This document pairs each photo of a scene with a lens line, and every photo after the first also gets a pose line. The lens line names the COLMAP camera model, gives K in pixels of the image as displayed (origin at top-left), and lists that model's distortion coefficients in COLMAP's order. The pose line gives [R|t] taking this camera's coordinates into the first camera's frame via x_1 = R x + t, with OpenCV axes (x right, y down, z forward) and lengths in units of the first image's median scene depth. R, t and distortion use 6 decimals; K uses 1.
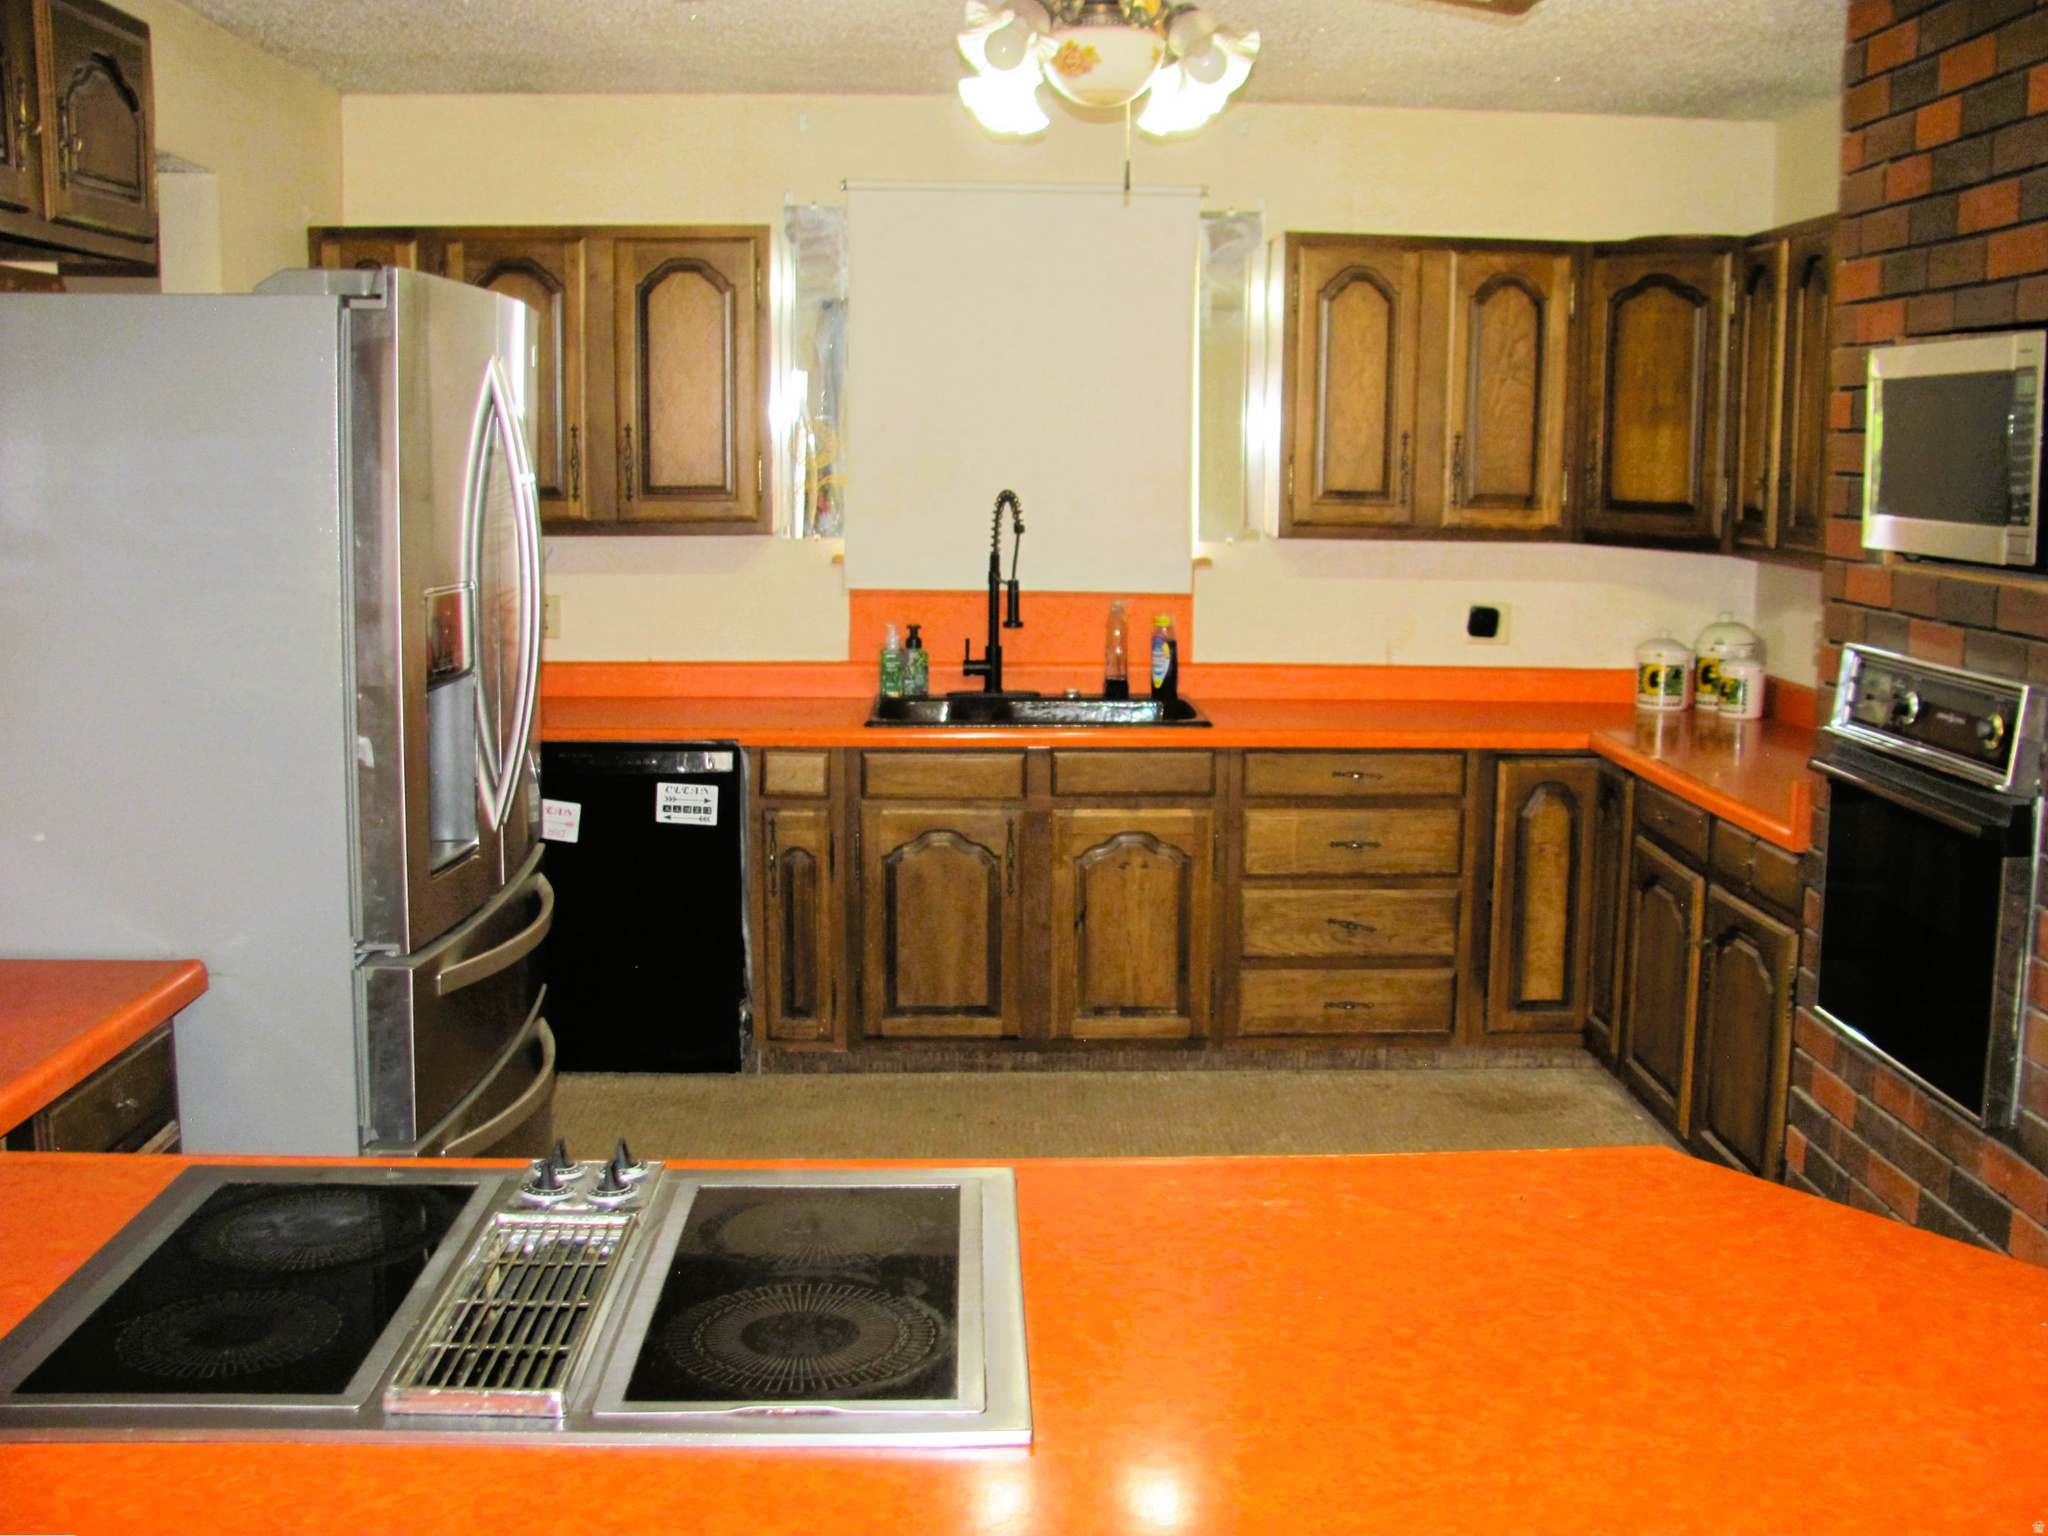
lens RADIAL K [[2115.5, 0, 1021.9], [0, 2115.5, 776.0], [0, 0, 1]] dist [-0.123611, 0.000000]
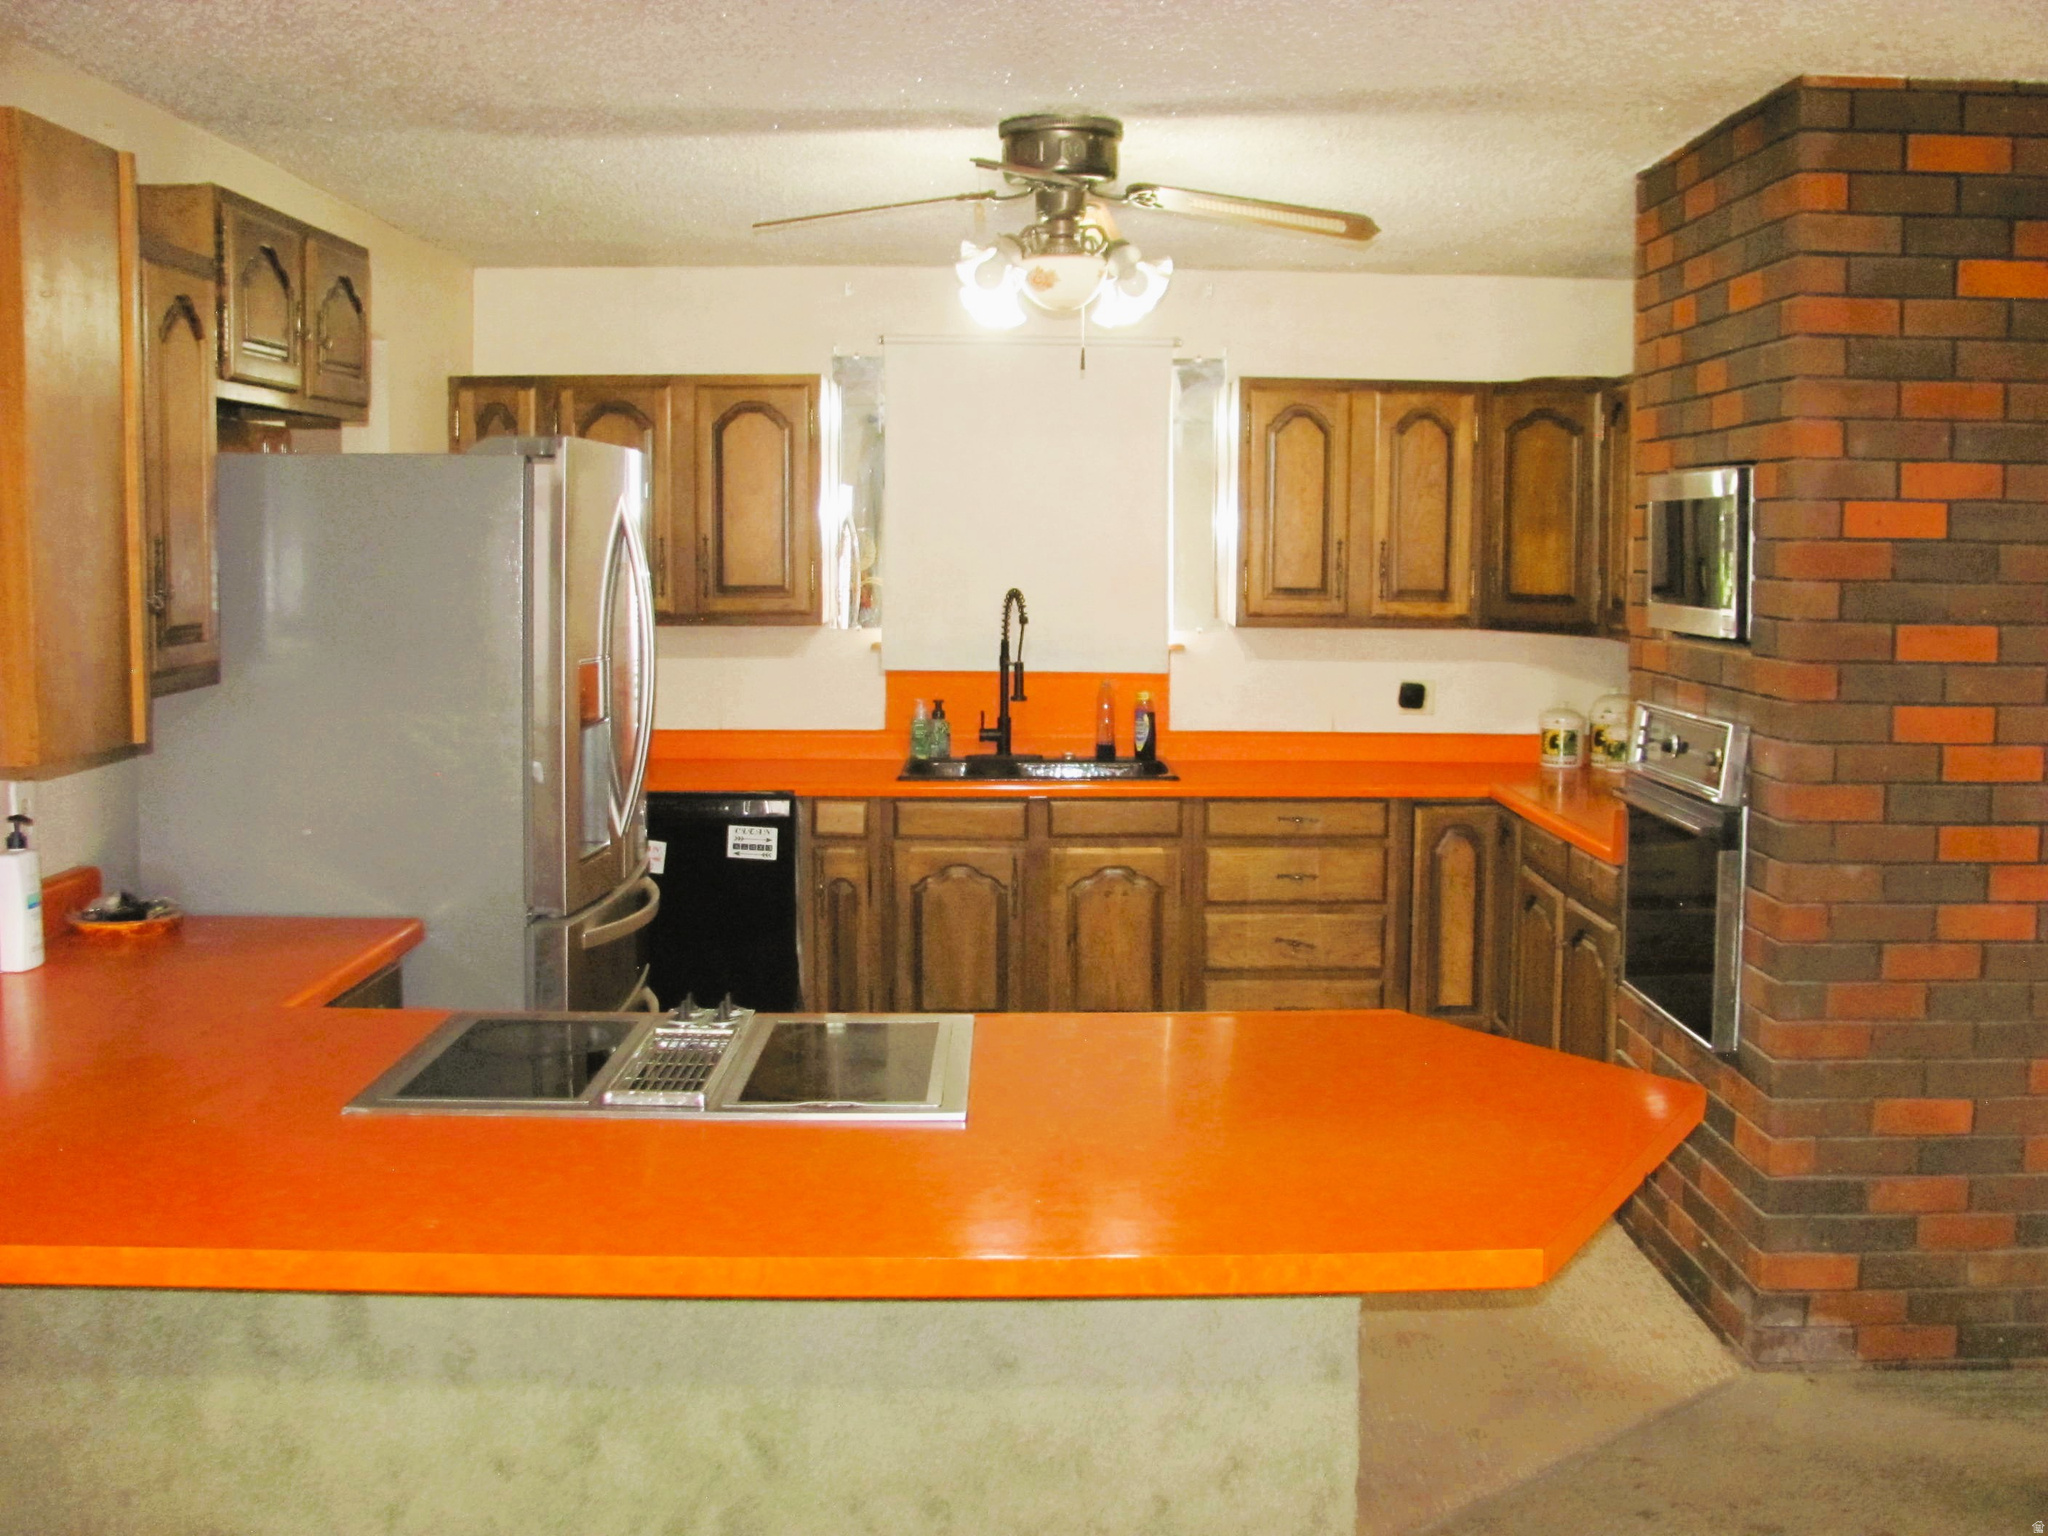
lens RADIAL K [[2115.5, 0, 1026.0], [0, 2115.5, 747.0], [0, 0, 1]] dist [-0.123611, 0.000000]
pose [[0.999797, -0.001645, -0.020078, 0.025947], [0.000462, 0.998272, -0.058760, 0.029890], [0.020140, 0.058739, 0.998070, -0.229556]]
